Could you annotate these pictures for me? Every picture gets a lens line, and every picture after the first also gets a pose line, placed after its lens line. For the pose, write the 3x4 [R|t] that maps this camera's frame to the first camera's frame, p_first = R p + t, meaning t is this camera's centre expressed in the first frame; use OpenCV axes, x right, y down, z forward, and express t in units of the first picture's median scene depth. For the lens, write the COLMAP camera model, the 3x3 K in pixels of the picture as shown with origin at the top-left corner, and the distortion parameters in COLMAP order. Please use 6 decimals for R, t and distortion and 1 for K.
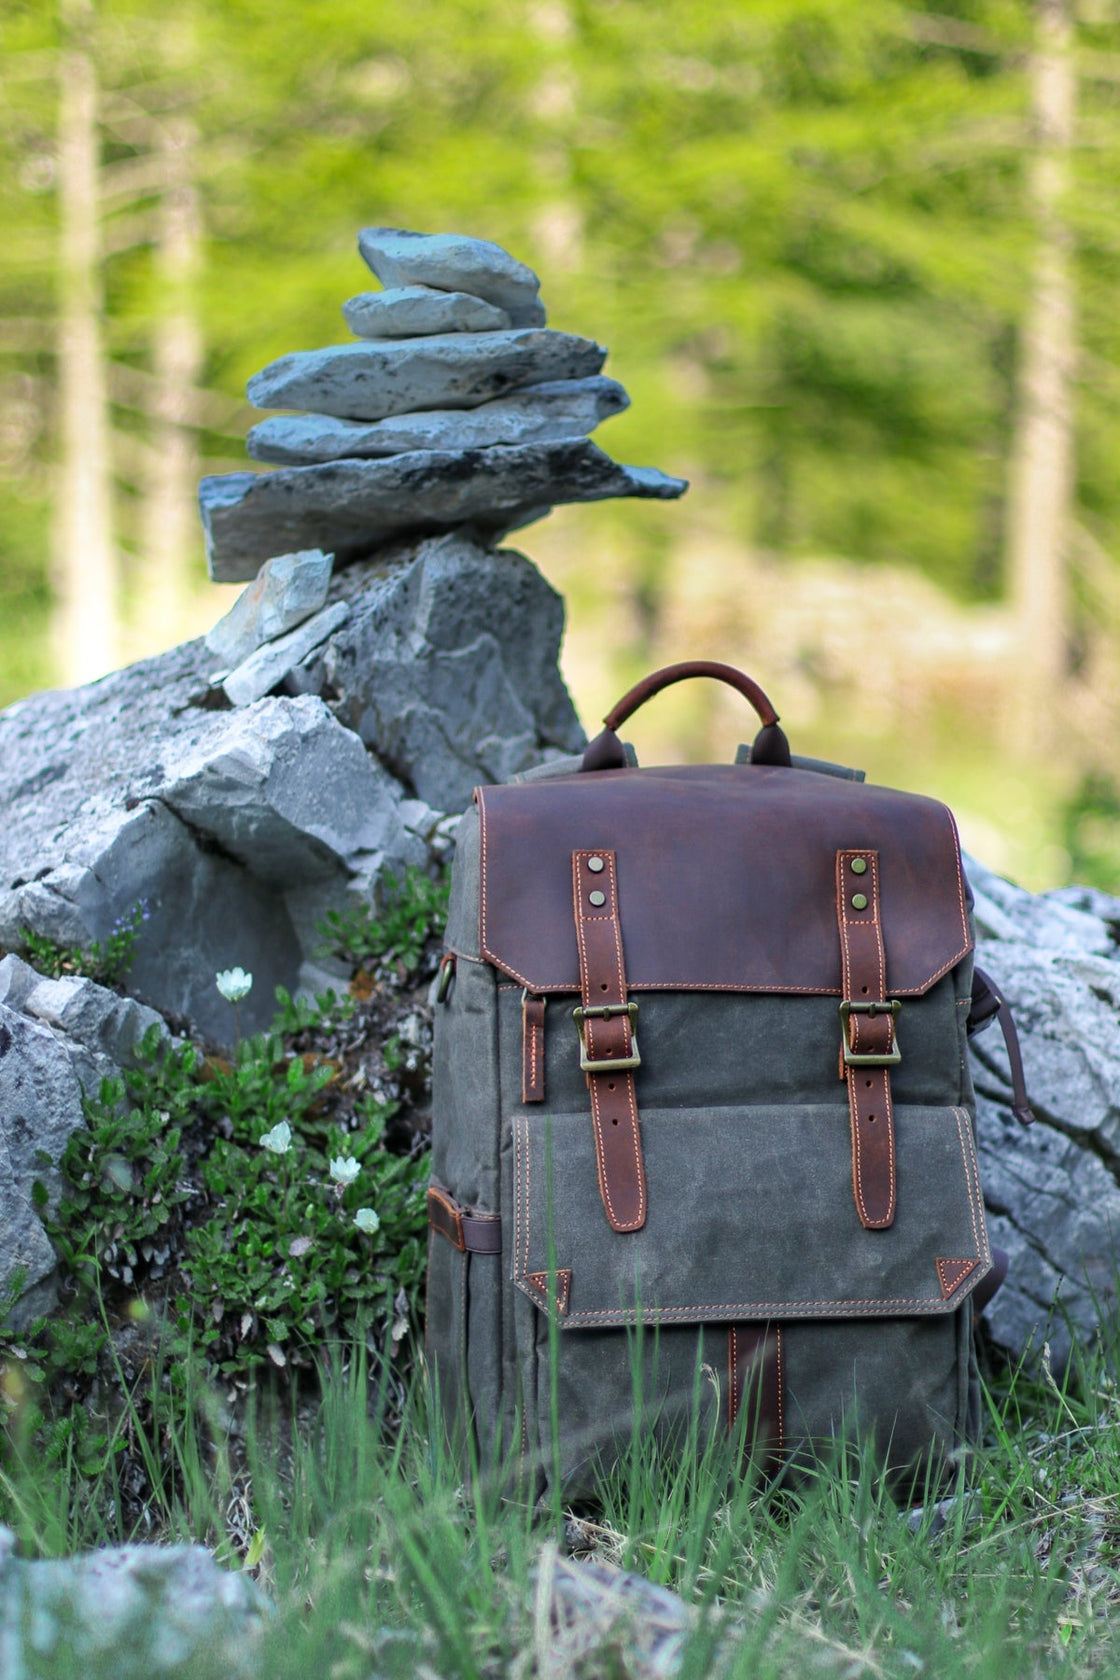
lens RADIAL K [[4050.8, 0, 560.0], [0, 4050.8, 840.0], [0, 0, 1]] dist [-0.110337, -0.015216]
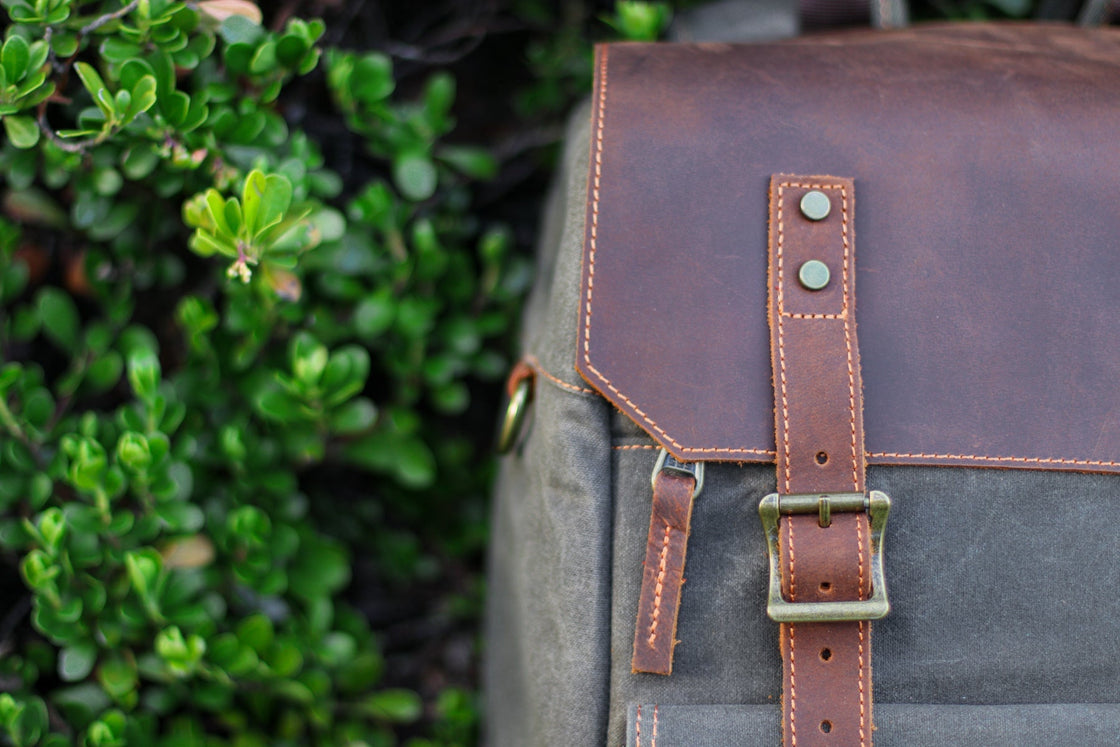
lens RADIAL K [[2700.5, 0, 560.0], [0, 2700.5, 373.5], [0, 0, 1]] dist [-0.110337, -0.015216]
pose [[0.995926, 0.048930, -0.075742, 0.003250], [-0.047010, 0.998531, 0.026929, 0.018500], [0.076948, -0.023259, 0.996764, 0.662935]]
